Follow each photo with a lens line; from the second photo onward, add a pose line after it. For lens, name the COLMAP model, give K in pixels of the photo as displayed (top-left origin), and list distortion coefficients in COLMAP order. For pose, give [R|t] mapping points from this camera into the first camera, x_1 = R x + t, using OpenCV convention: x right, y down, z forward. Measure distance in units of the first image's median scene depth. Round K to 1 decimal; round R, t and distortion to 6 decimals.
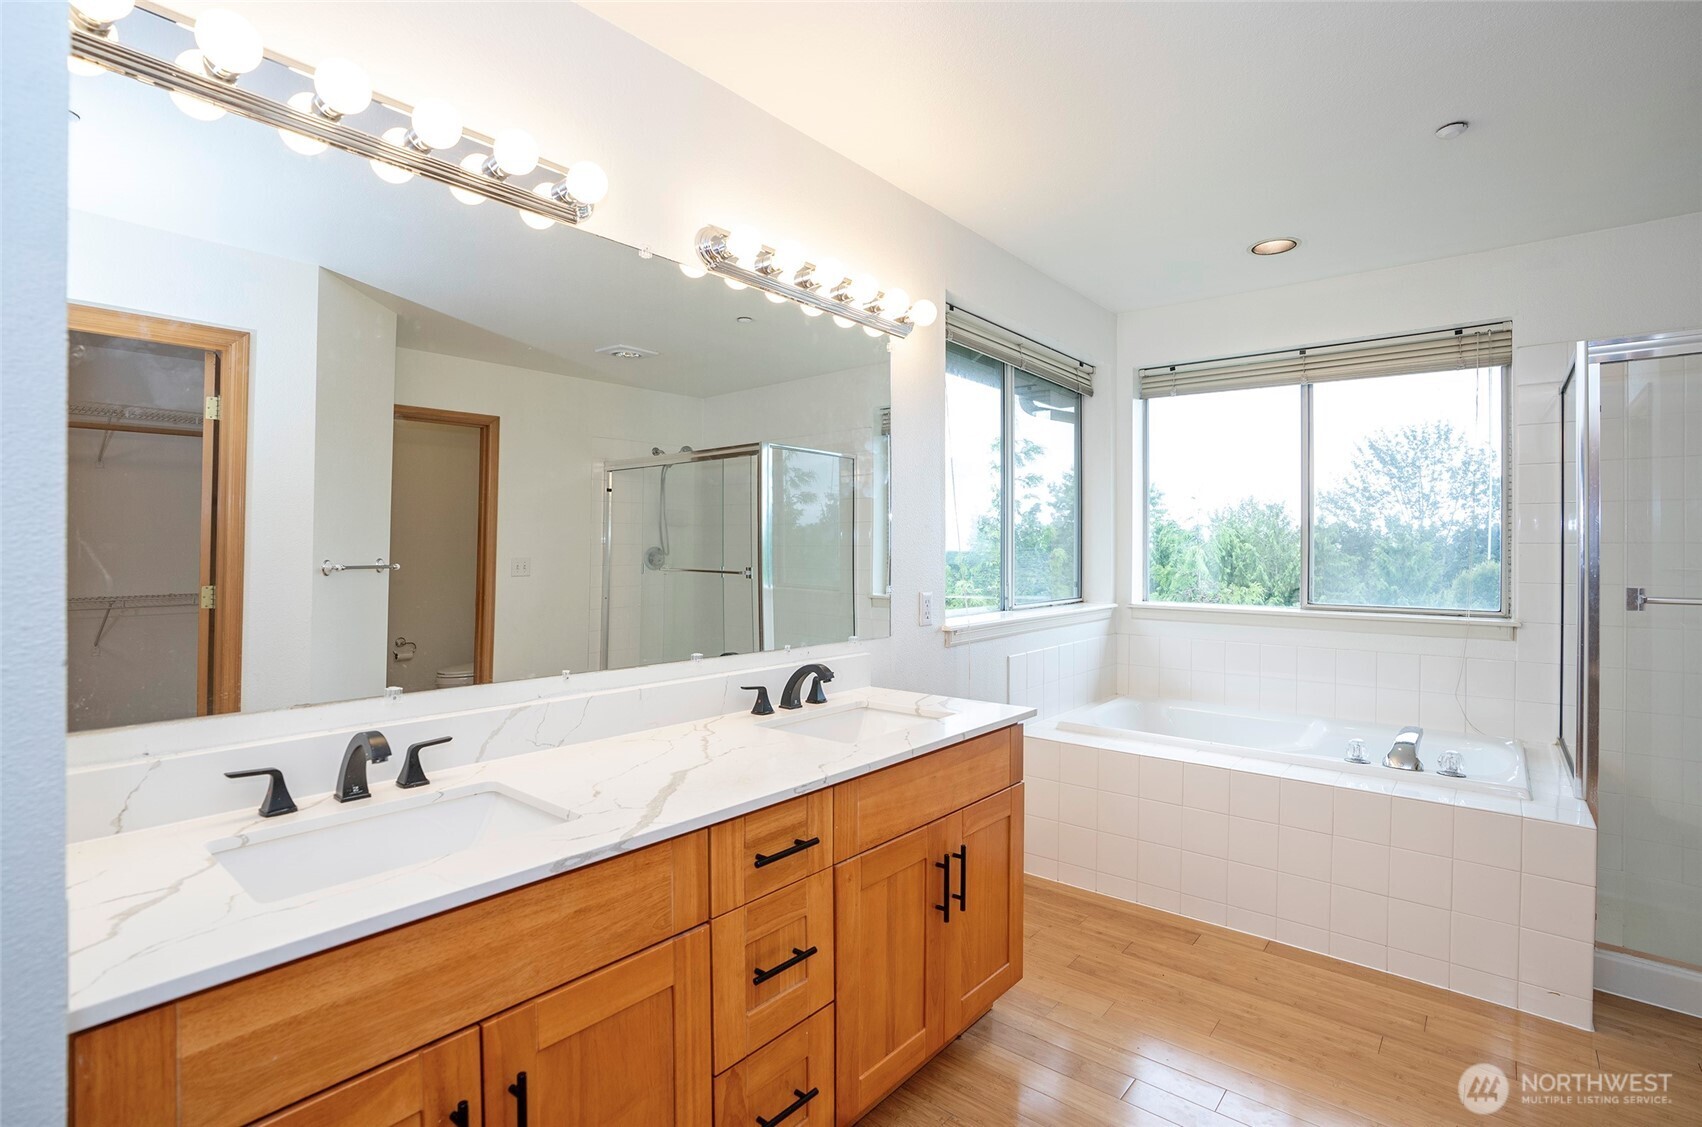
lens RADIAL K [[806.1, 0, 851.0], [0, 806.1, 563.5], [0, 0, 1]] dist [-0.064700, 0.024009]
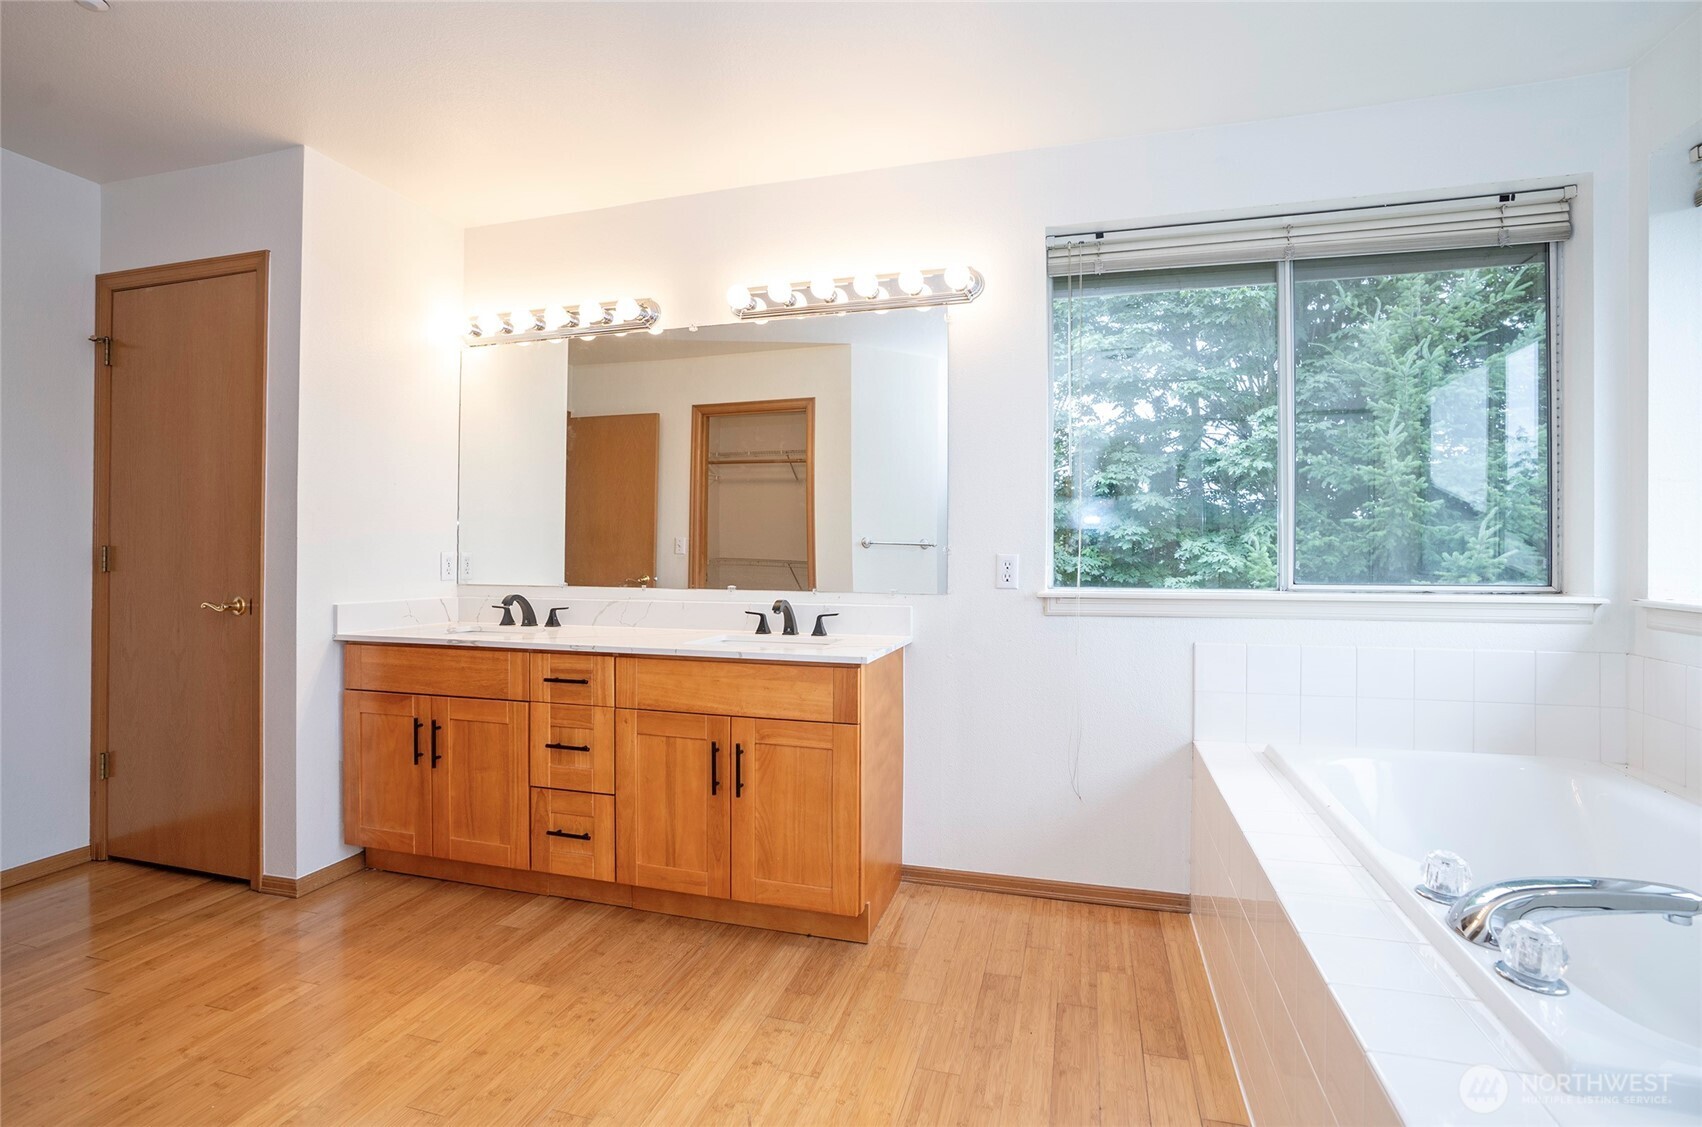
lens RADIAL K [[806.1, 0, 851.0], [0, 806.1, 563.5], [0, 0, 1]] dist [-0.064700, 0.024009]
pose [[0.400123, 0.010172, -0.916405, 1.466551], [-0.012844, 0.999902, 0.005491, 0.072017], [0.916372, 0.009573, 0.400214, 0.723265]]
